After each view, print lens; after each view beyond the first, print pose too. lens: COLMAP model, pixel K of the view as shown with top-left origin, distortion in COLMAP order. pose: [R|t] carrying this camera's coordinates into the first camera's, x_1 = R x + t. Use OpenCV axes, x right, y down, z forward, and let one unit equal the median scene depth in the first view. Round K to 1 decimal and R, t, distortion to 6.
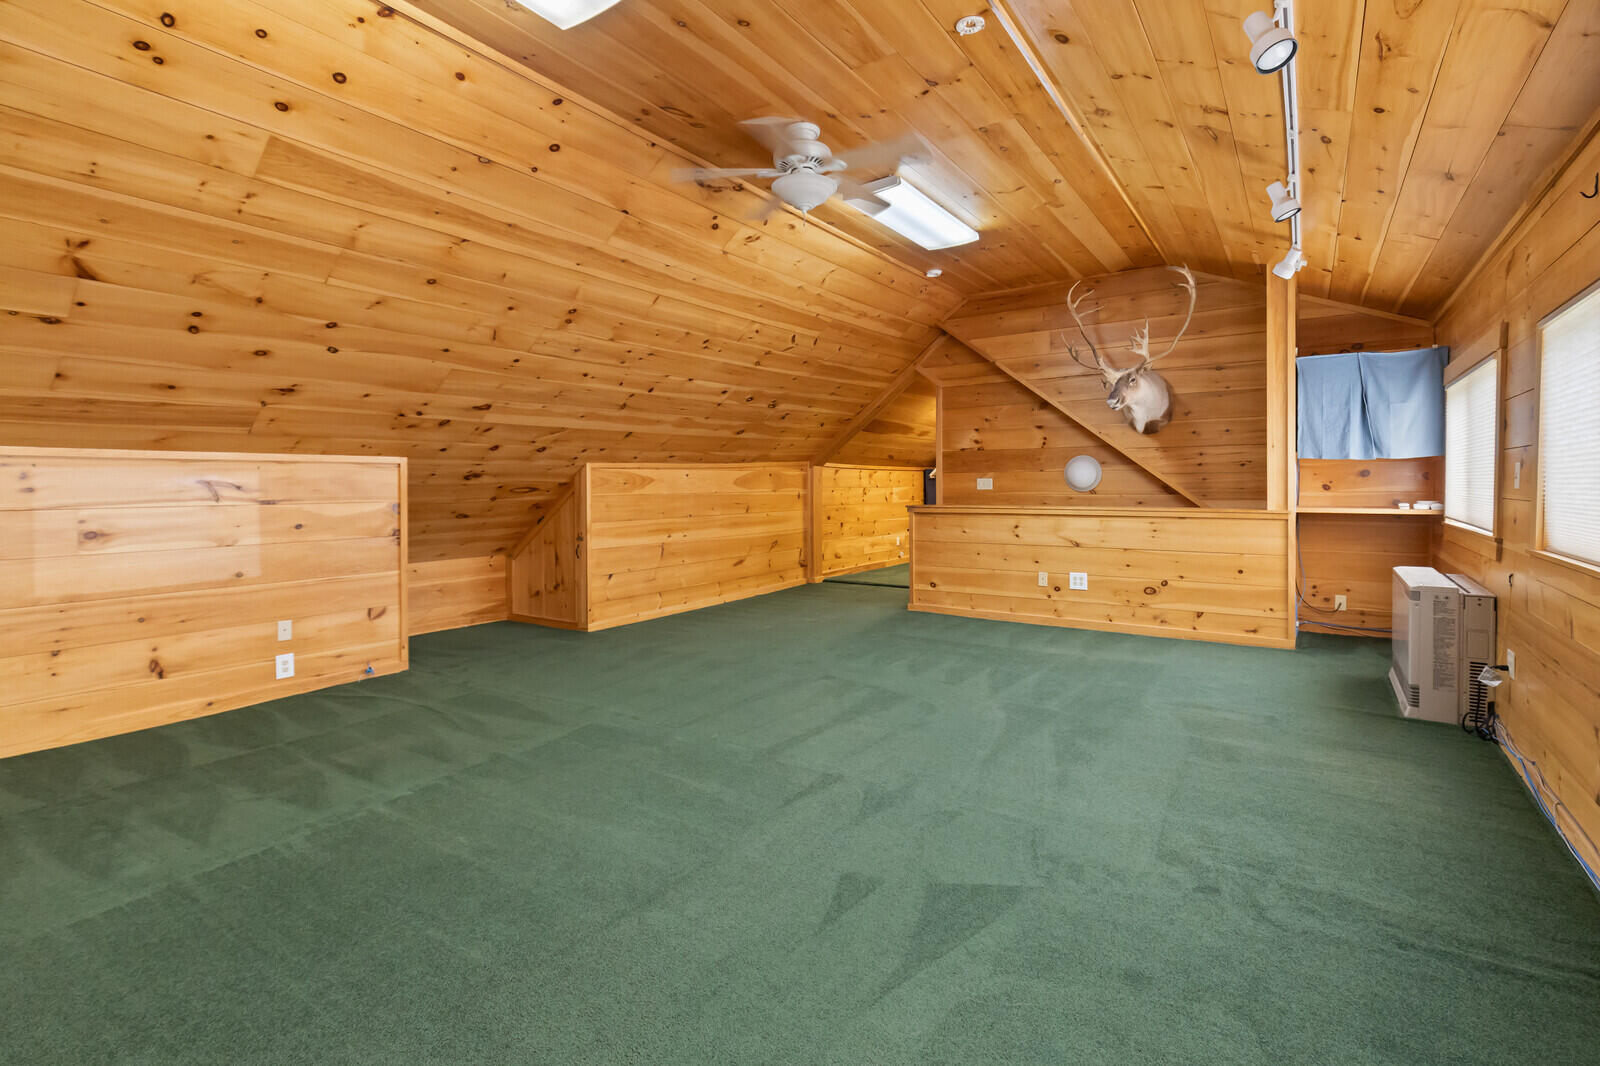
lens RADIAL K [[734.1, 0, 796.5], [0, 734.1, 487.8], [0, 0, 1]] dist [-0.002012, -0.000723]
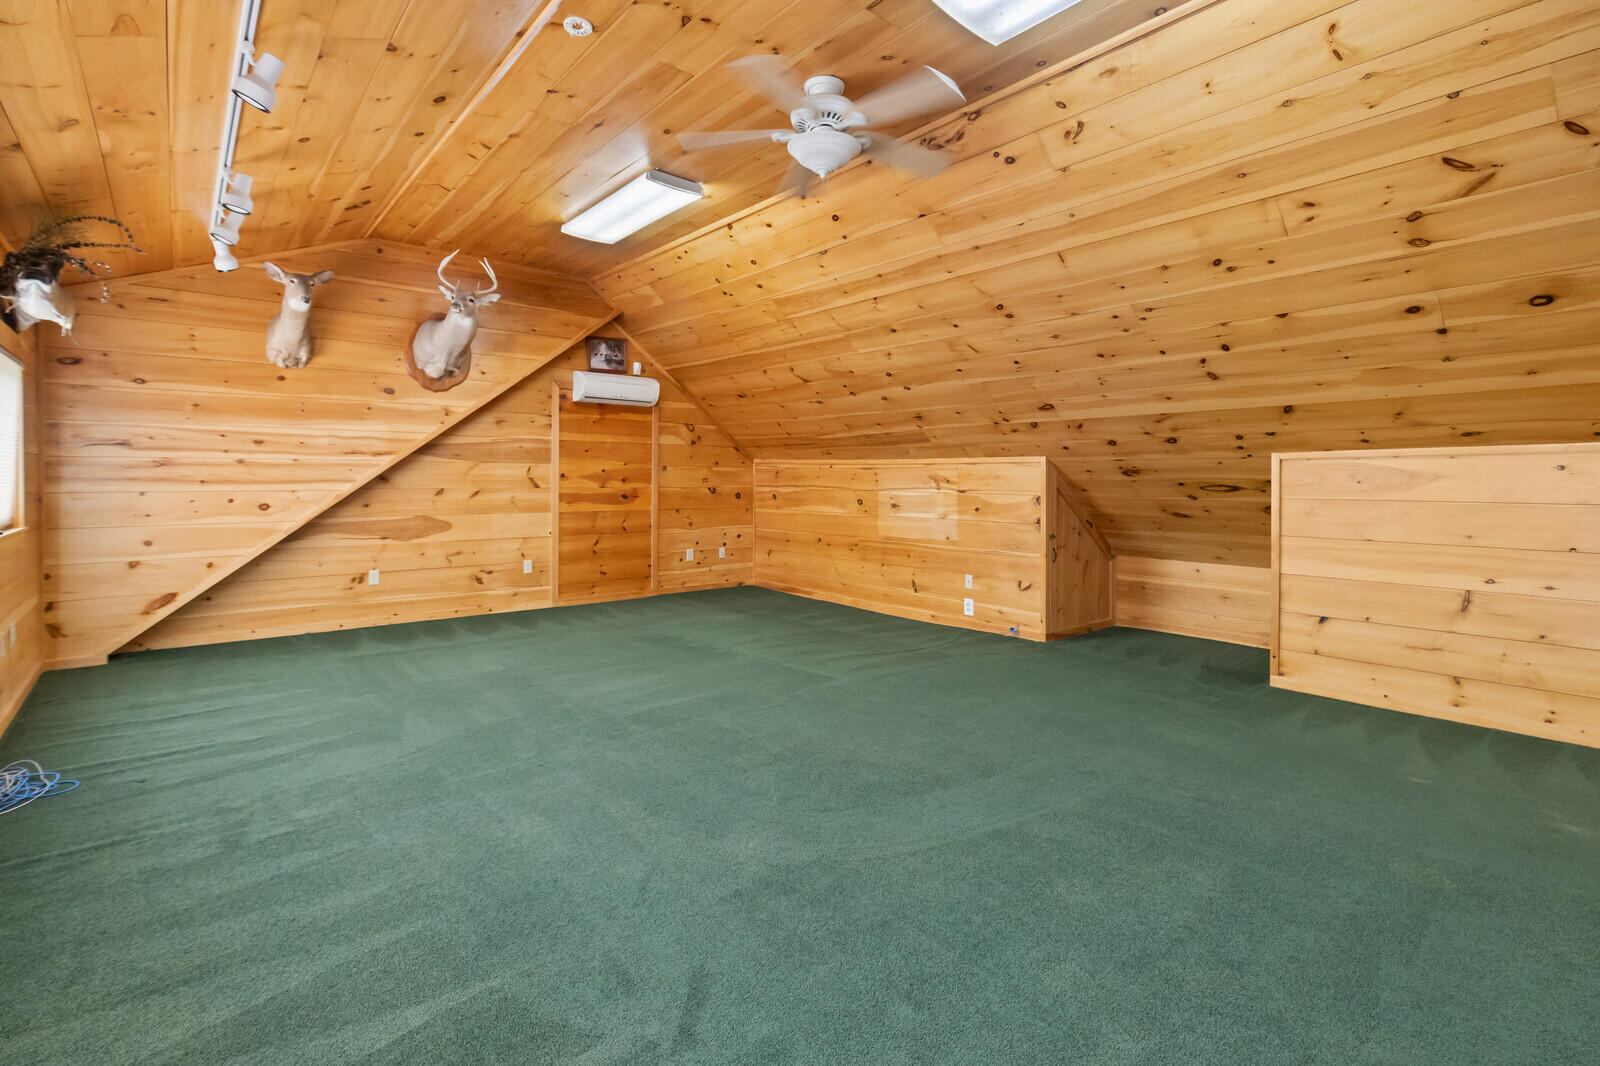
lens RADIAL K [[734.1, 0, 796.5], [0, 734.1, 487.8], [0, 0, 1]] dist [-0.002012, -0.000723]
pose [[-0.247547, 0.016625, -0.968733, 0.735914], [-0.010932, 0.999741, 0.019951, -0.012433], [0.968814, 0.015529, -0.247301, 0.990835]]
